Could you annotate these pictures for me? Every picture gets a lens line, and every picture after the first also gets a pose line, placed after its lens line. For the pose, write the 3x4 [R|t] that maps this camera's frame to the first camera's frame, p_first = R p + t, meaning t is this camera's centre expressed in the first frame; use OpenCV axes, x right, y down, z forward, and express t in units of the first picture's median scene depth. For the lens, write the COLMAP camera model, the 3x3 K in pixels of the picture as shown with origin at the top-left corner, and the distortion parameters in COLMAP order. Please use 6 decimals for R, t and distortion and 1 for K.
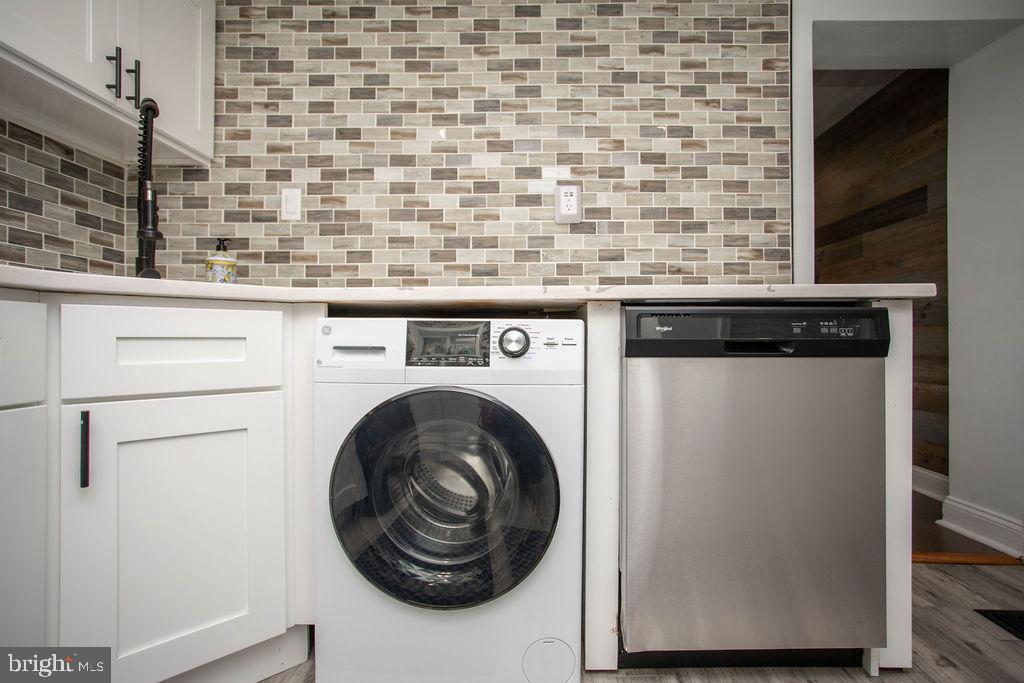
lens RADIAL K [[505.7, 0, 537.7], [0, 505.7, 336.1], [0, 0, 1]] dist [-0.049187, 0.027440]
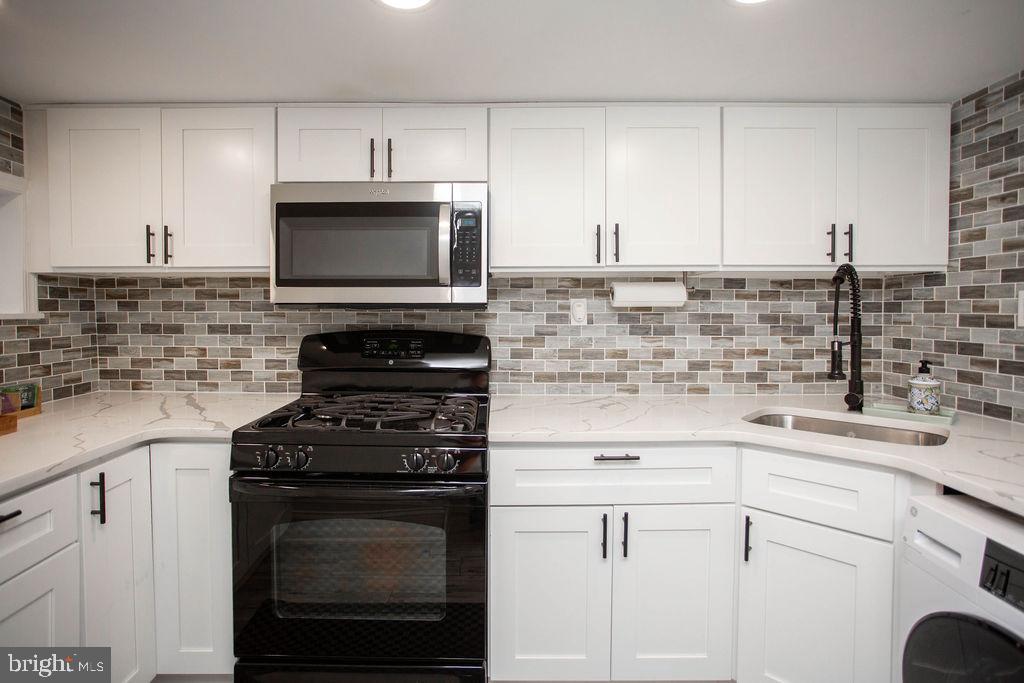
lens RADIAL K [[518.3, 0, 493.3], [0, 518.3, 321.8], [0, 0, 1]] dist [-0.062771, 0.028521]
pose [[-0.014631, 0.021301, -0.999666, 0.383793], [0.004865, 0.999763, 0.021232, -0.263484], [0.999881, -0.004553, -0.014731, 0.083750]]
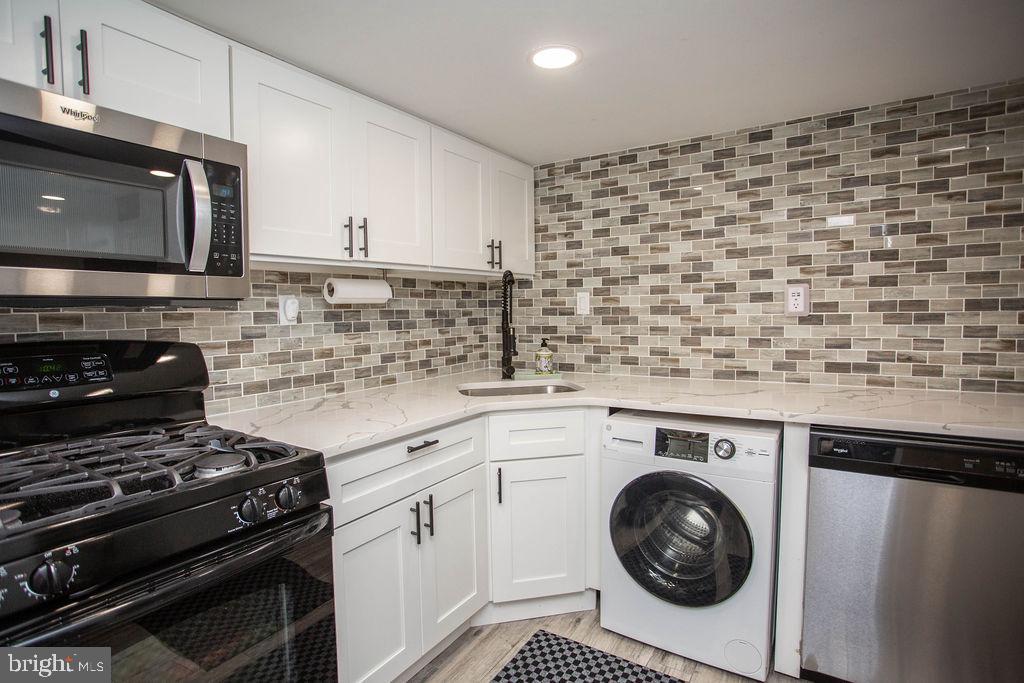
lens RADIAL K [[517.8, 0, 509.5], [0, 517.8, 339.3], [0, 0, 1]] dist [-0.076862, 0.036669]
pose [[0.837053, 0.017610, -0.546838, 0.147621], [0.019327, 0.997906, 0.061721, -0.255674], [0.546780, -0.062233, 0.834960, -0.371913]]
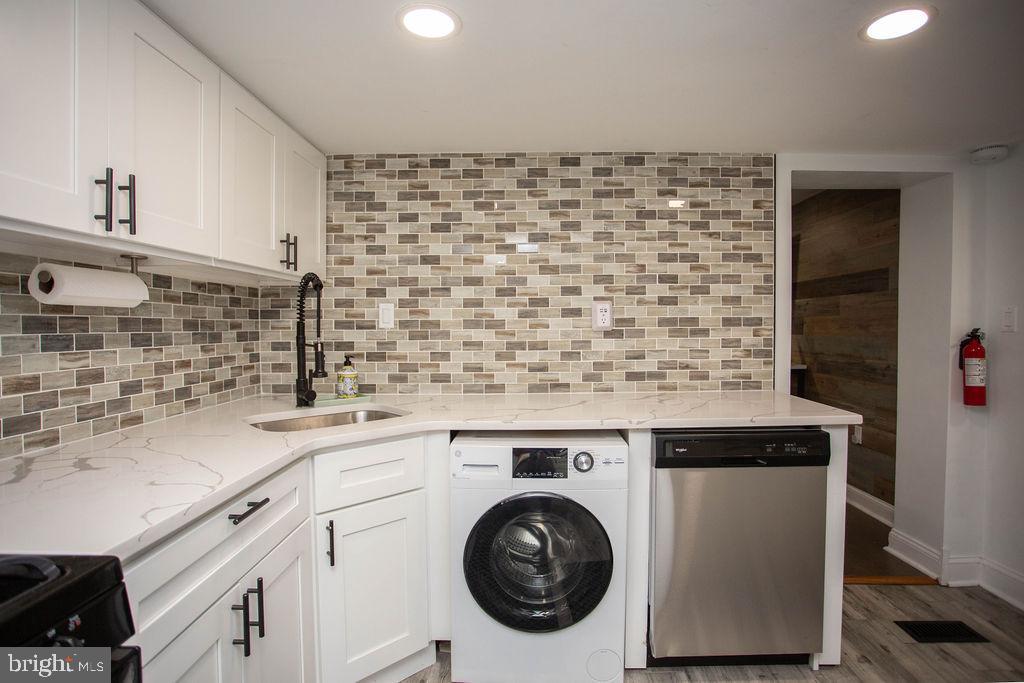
lens RADIAL K [[515.2, 0, 528.9], [0, 515.2, 336.7], [0, 0, 1]] dist [-0.077031, 0.033990]
pose [[0.999988, -0.003049, -0.003931, -0.122040], [0.003153, 0.999640, 0.026634, -0.243274], [0.003848, -0.026646, 0.999638, -0.317421]]
